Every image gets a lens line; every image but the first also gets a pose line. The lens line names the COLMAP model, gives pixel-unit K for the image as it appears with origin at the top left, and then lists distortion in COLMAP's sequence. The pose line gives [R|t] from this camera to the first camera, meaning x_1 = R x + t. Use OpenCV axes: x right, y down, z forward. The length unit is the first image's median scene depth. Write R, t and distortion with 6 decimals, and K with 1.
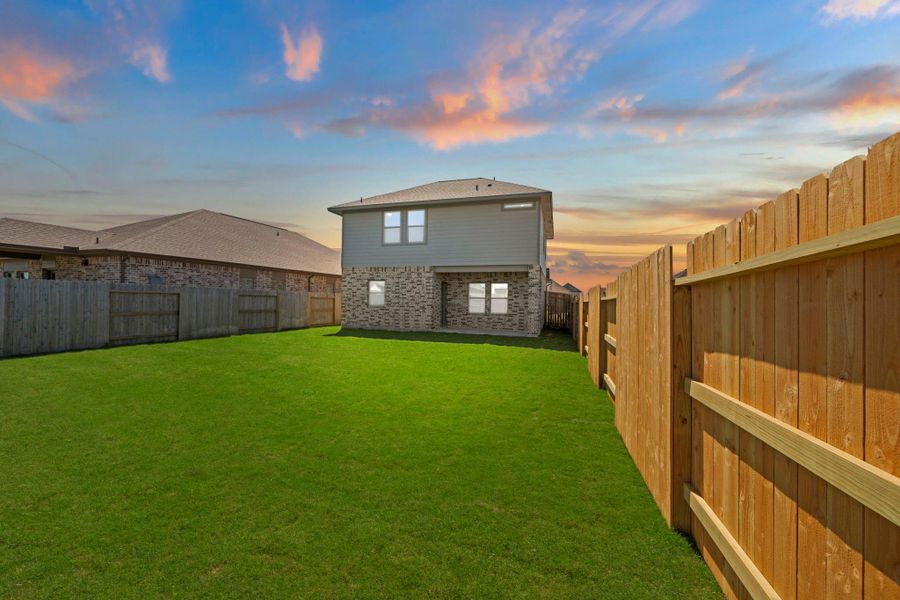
lens RADIAL K [[391.4, 0, 449.0], [0, 391.4, 299.0], [0, 0, 1]] dist [-0.001024, 0.000333]
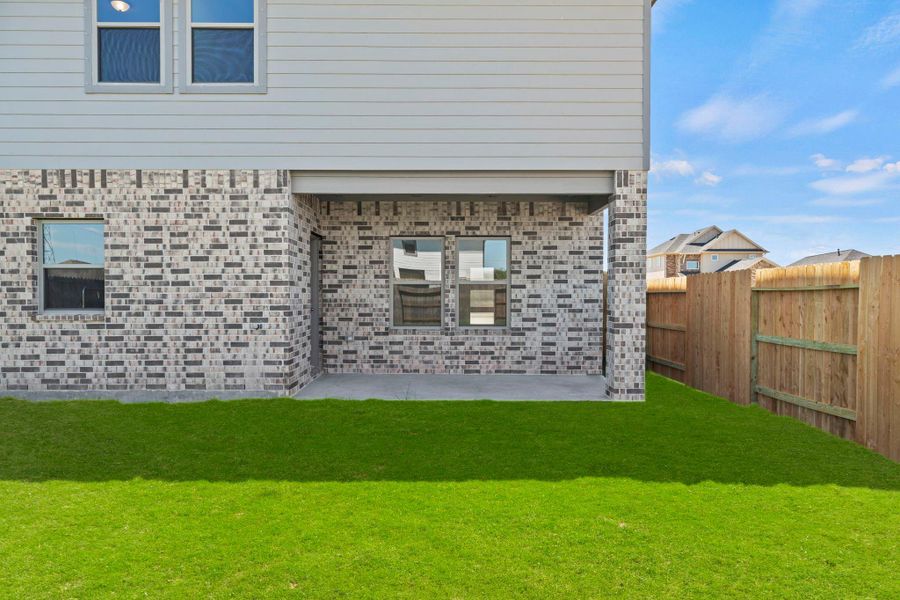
lens RADIAL K [[617.0, 0, 450.4], [0, 617.0, 303.0], [0, 0, 1]] dist [0.000228, 0.000775]
pose [[0.952701, -0.018375, 0.303355, -0.064873], [0.012784, 0.999710, 0.020407, 0.004953], [-0.303642, -0.015563, 0.952659, 0.514809]]
